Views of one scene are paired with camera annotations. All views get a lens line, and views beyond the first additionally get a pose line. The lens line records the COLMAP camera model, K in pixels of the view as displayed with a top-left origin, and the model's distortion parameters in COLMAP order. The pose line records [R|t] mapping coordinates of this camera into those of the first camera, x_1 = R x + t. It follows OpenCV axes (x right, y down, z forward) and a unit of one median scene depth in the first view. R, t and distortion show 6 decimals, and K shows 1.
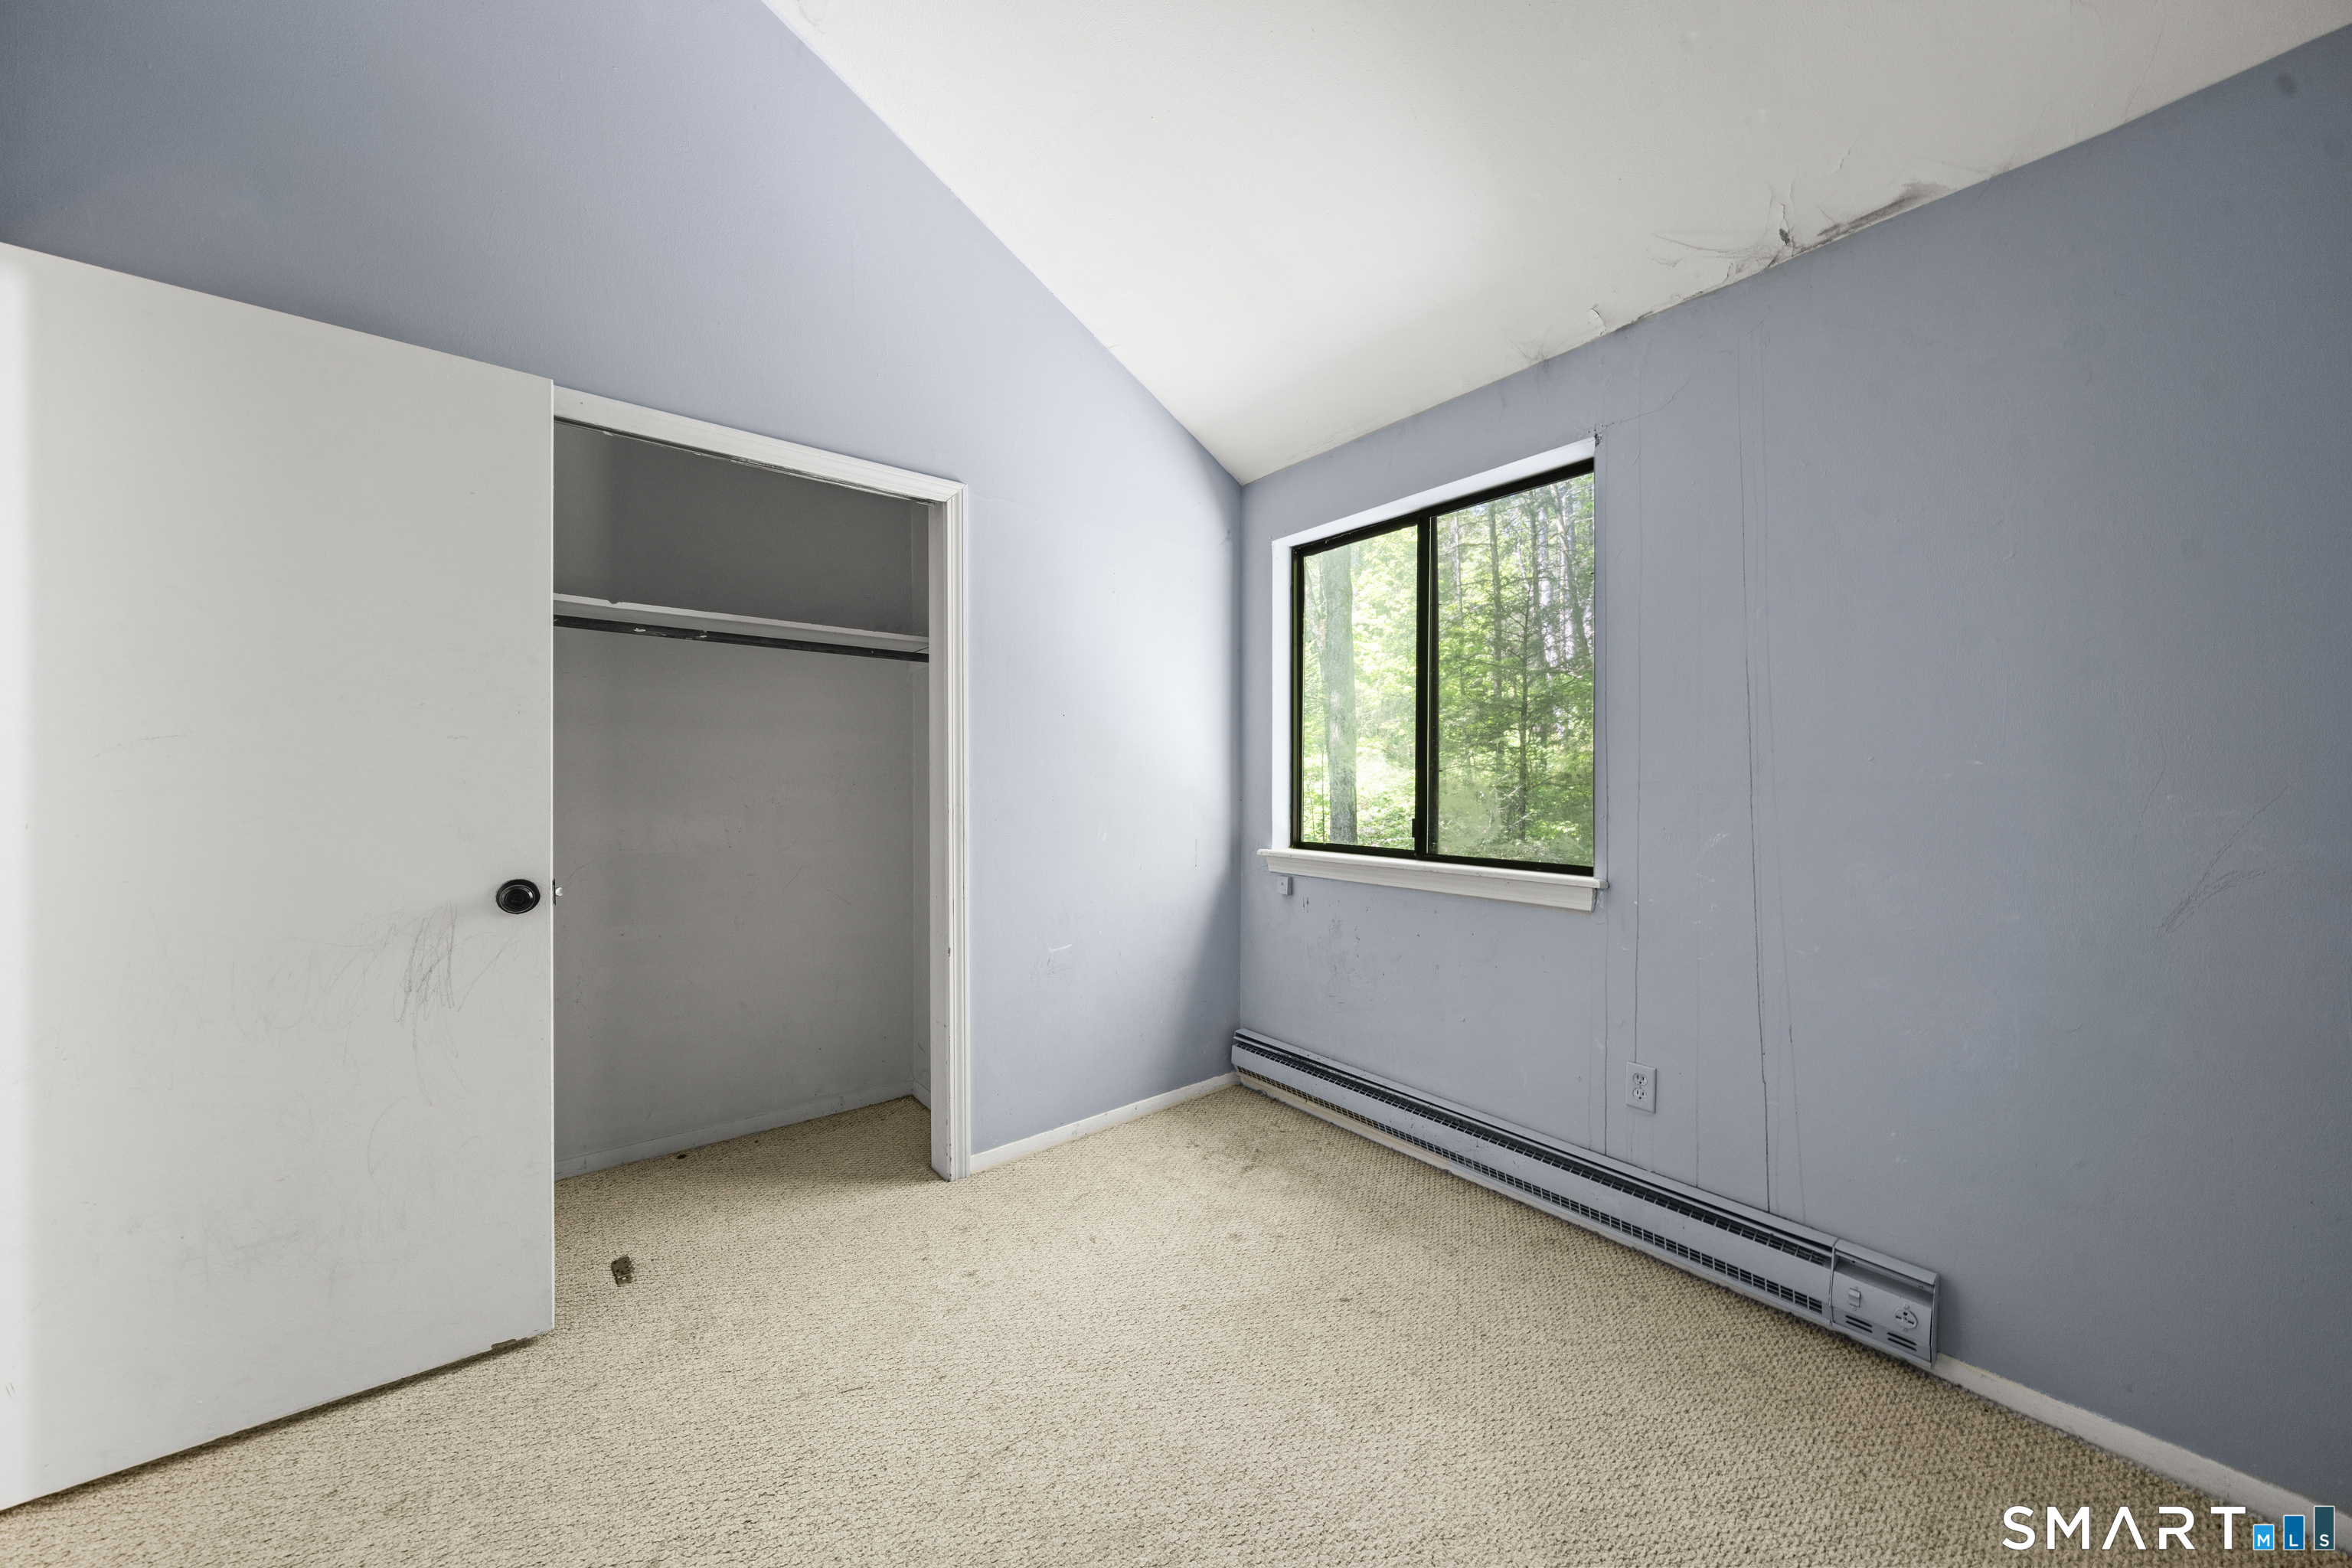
lens RADIAL K [[804.1, 0, 1176.0], [0, 804.1, 784.0], [0, 0, 1]] dist [0.000102, 0.000124]
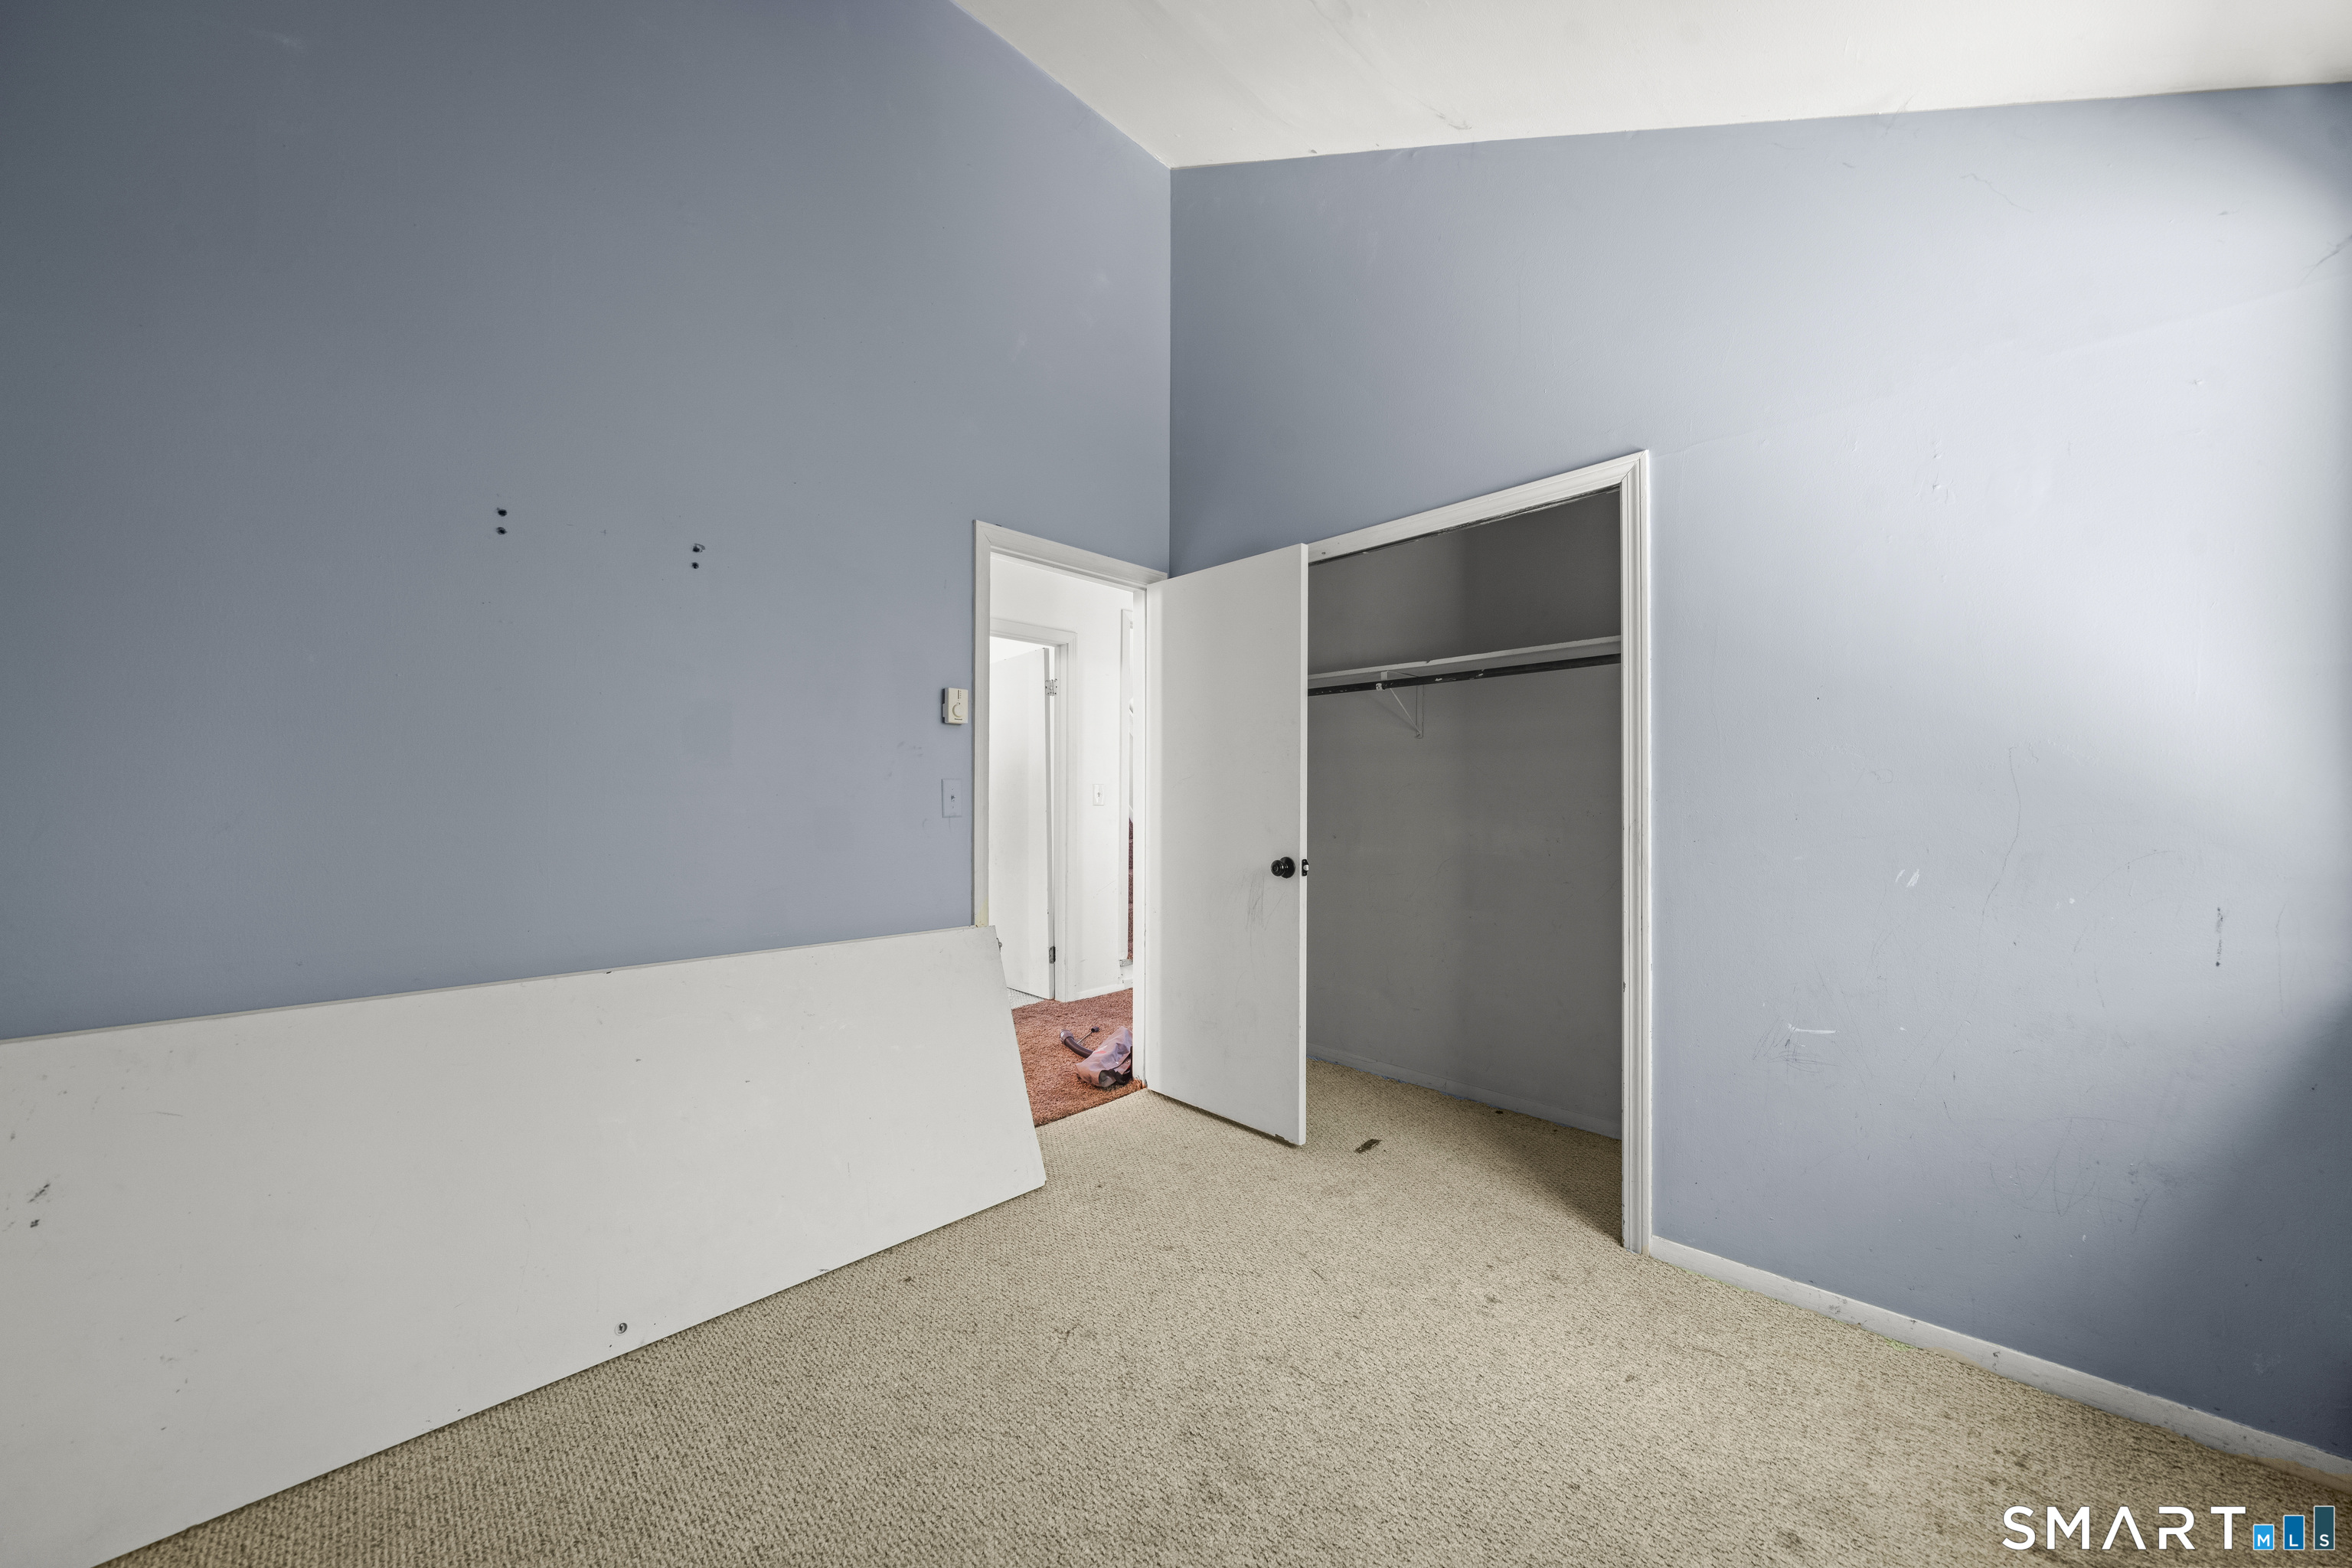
lens RADIAL K [[807.0, 0, 1172.1], [0, 807.0, 794.5], [0, 0, 1]] dist [-0.002865, -0.000072]
pose [[0.118858, -0.007458, -0.992883, 0.540011], [-0.001736, 0.999969, -0.007719, 0.004268], [0.992910, 0.002641, 0.118841, 0.398056]]
